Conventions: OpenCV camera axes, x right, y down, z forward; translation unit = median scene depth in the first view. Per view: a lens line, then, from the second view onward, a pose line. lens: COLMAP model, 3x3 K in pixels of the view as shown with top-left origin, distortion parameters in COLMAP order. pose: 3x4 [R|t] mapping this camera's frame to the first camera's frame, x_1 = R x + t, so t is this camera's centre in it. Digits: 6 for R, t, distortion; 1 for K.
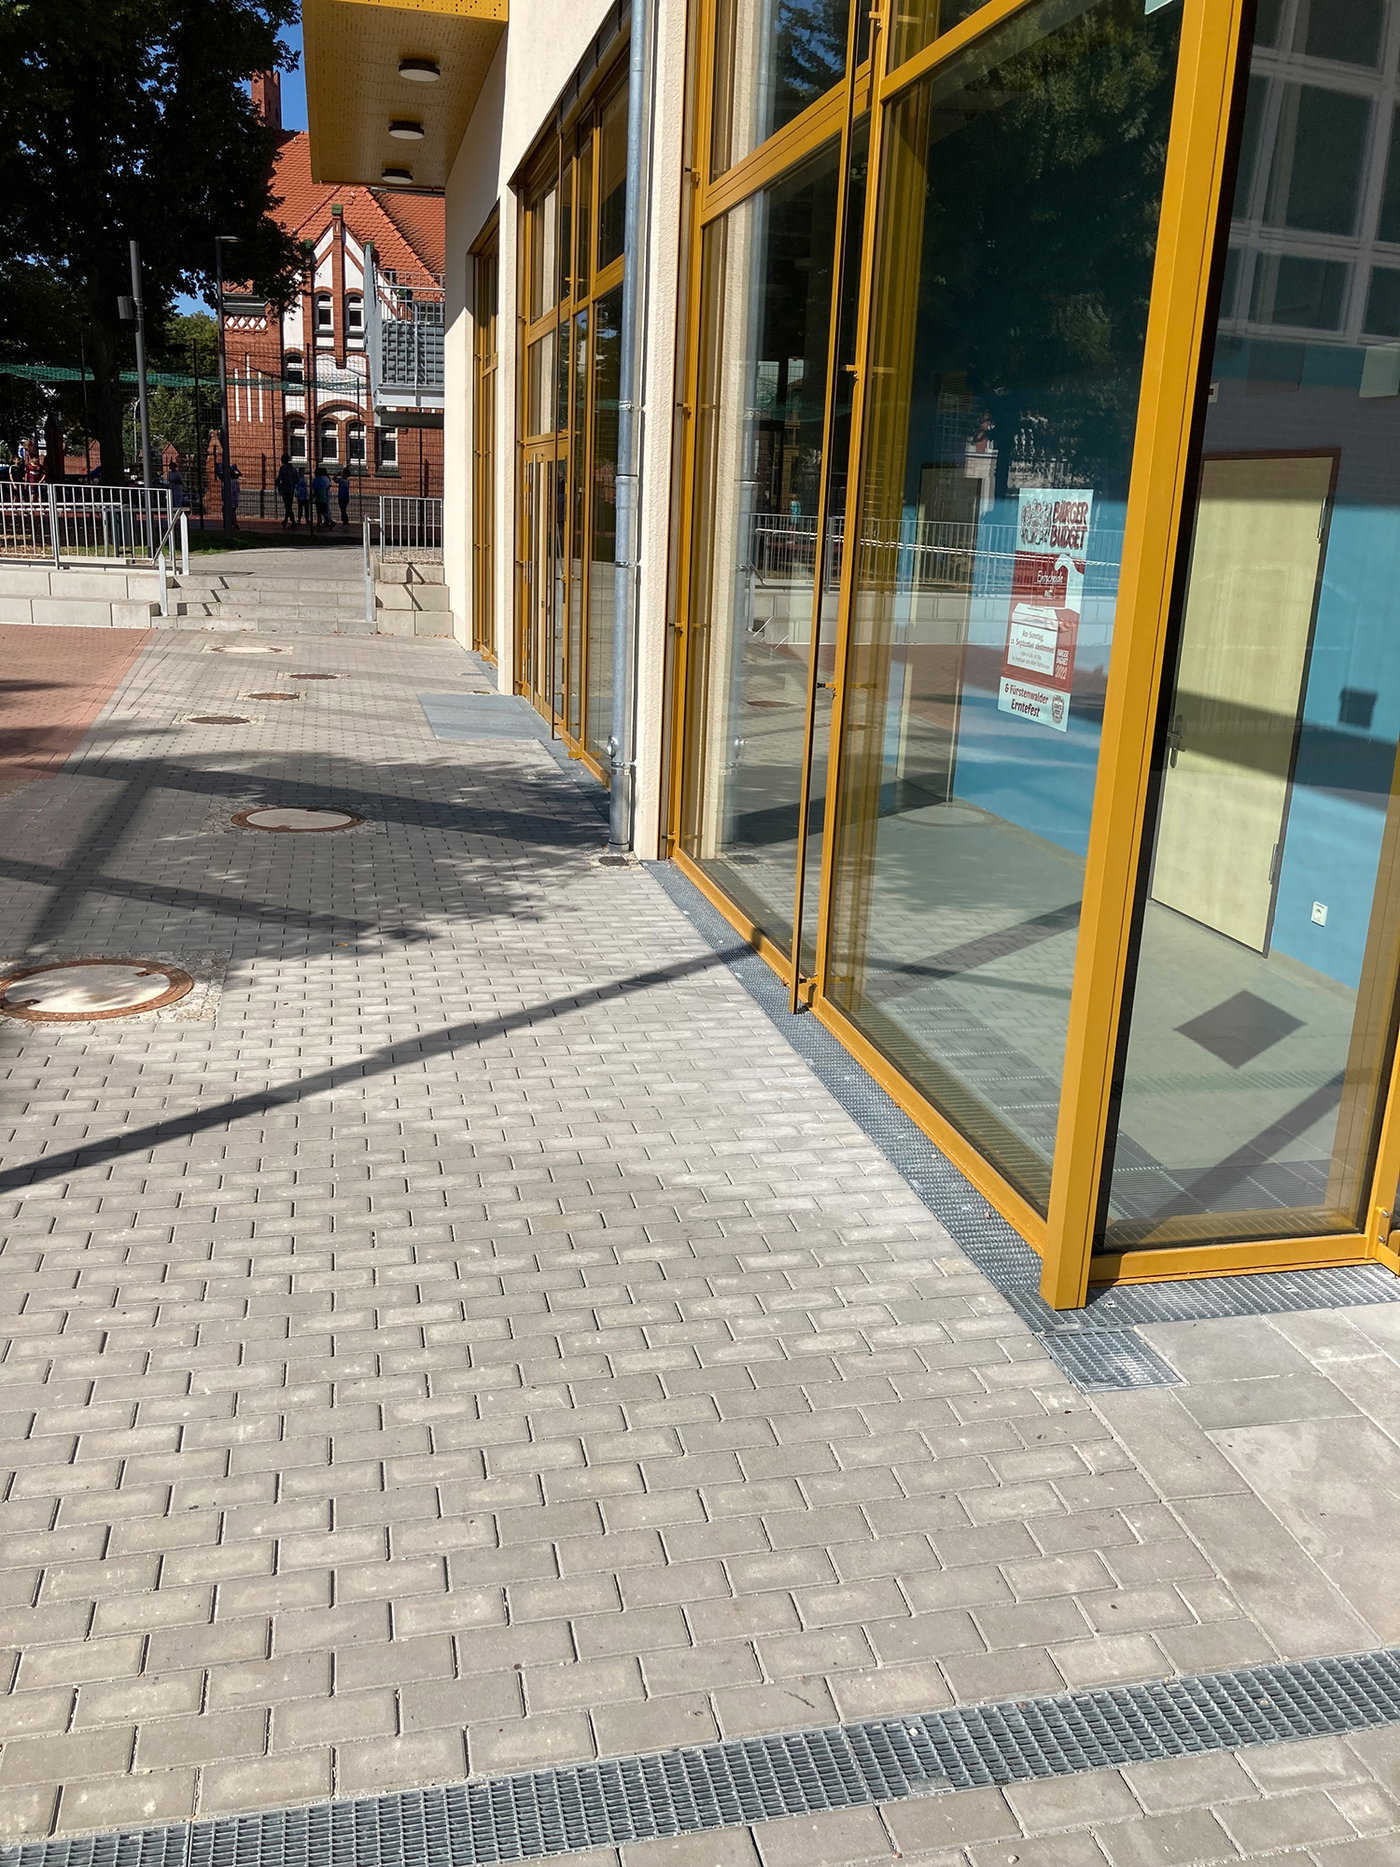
lens RADIAL K [[1542.1, 0, 691.2], [0, 1542.1, 910.1], [0, 0, 1]] dist [0.020611, -0.003532]
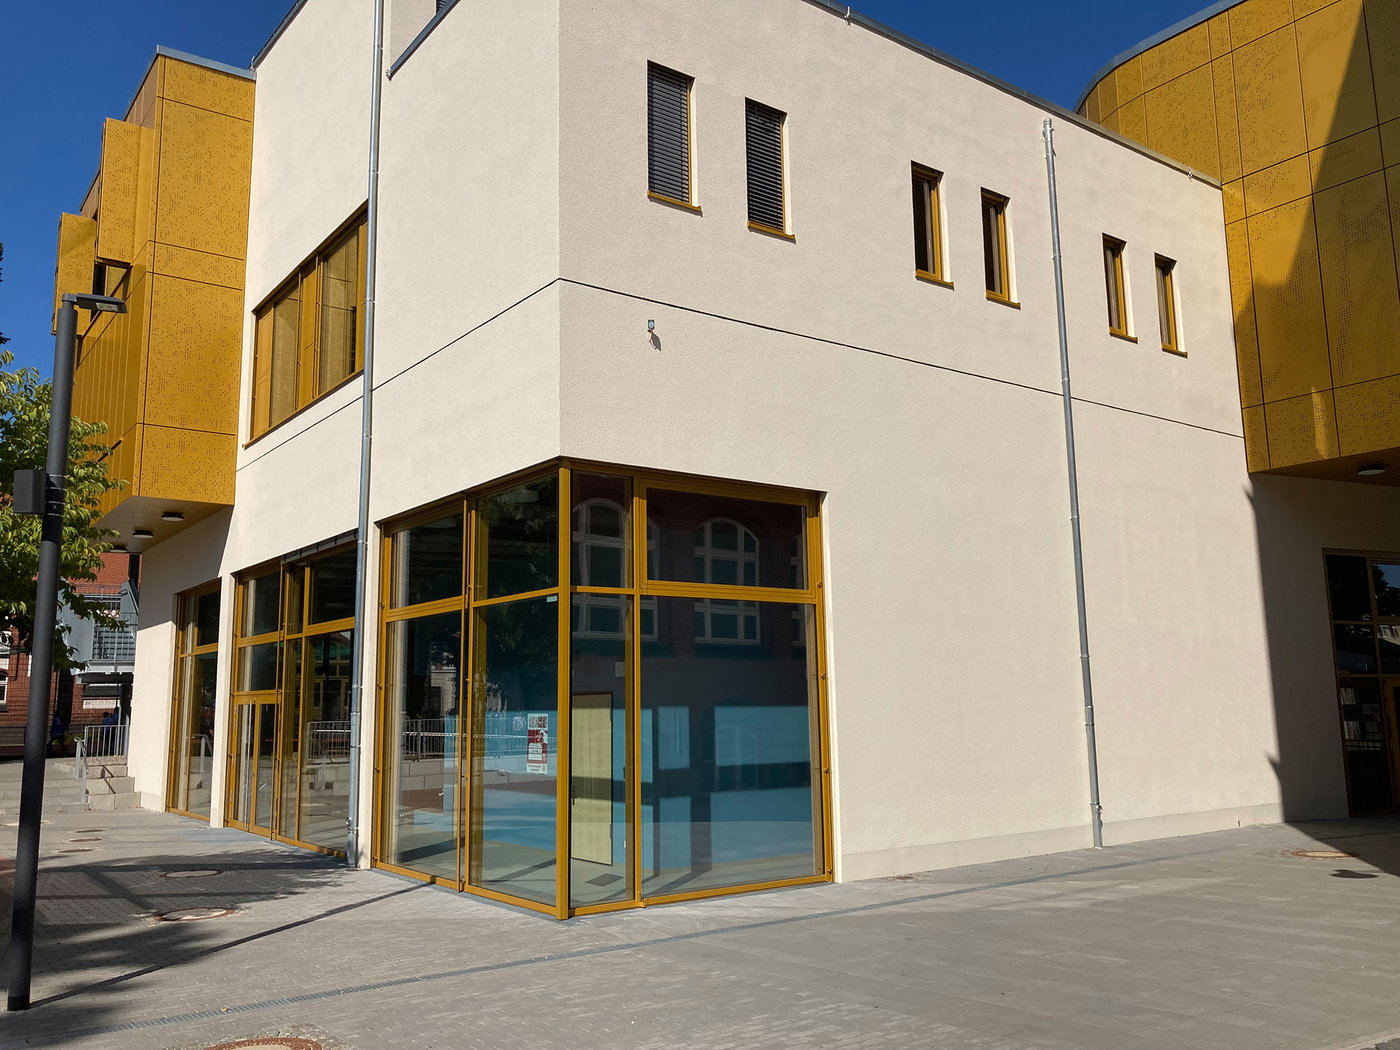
lens RADIAL K [[1156.3, 0, 700.0], [0, 1156.3, 525.0], [0, 0, 1]] dist [0.020611, -0.003532]
pose [[0.912392, 0.007516, 0.409248, -0.299691], [0.155089, 0.918935, -0.362637, 0.211551], [-0.378798, 0.394337, 0.837264, -0.913453]]
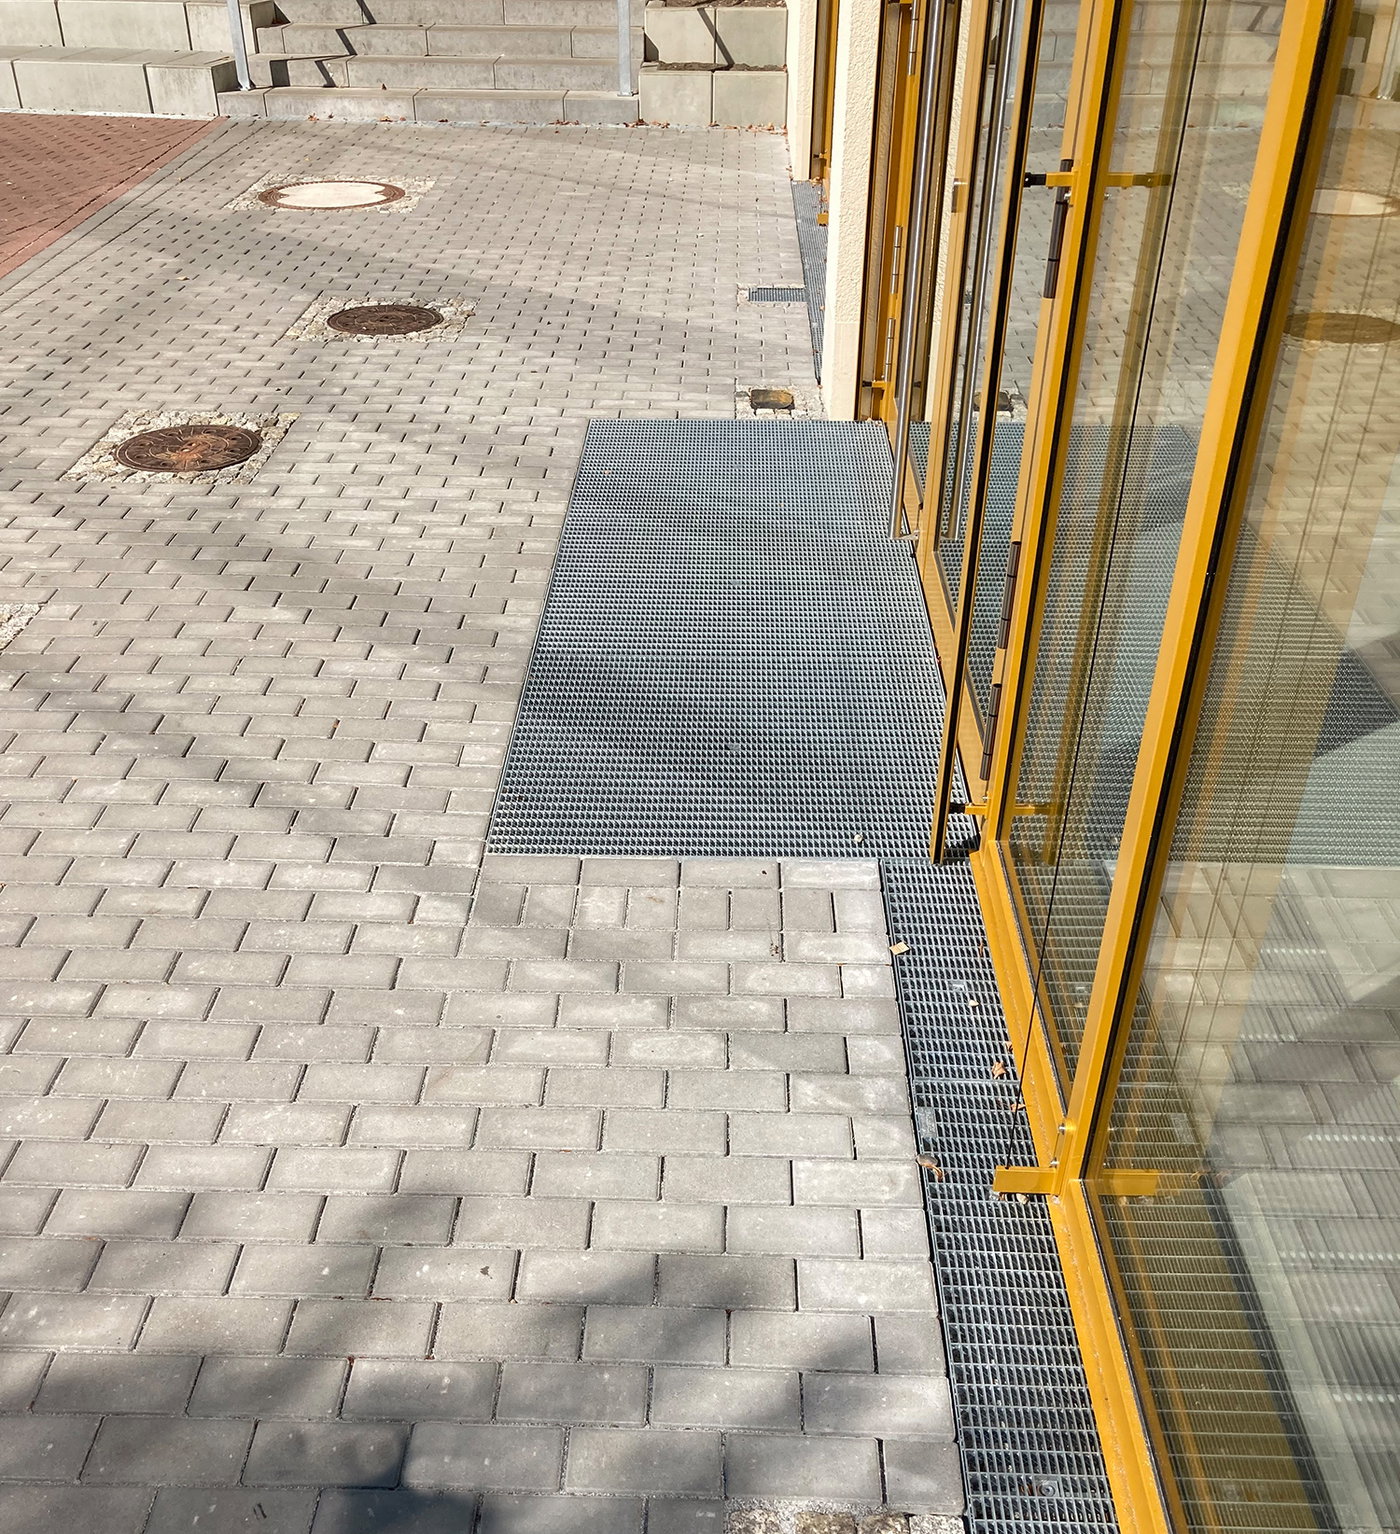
lens RADIAL K [[1469.5, 0, 700.0], [0, 1469.5, 767.0], [0, 0, 1]] dist [0.060290, -0.003743]
pose [[0.967070, 0.099473, -0.234266, -0.114066], [-0.025572, 0.953777, 0.299424, -0.303743], [0.253222, -0.283574, 0.924913, 1.203521]]
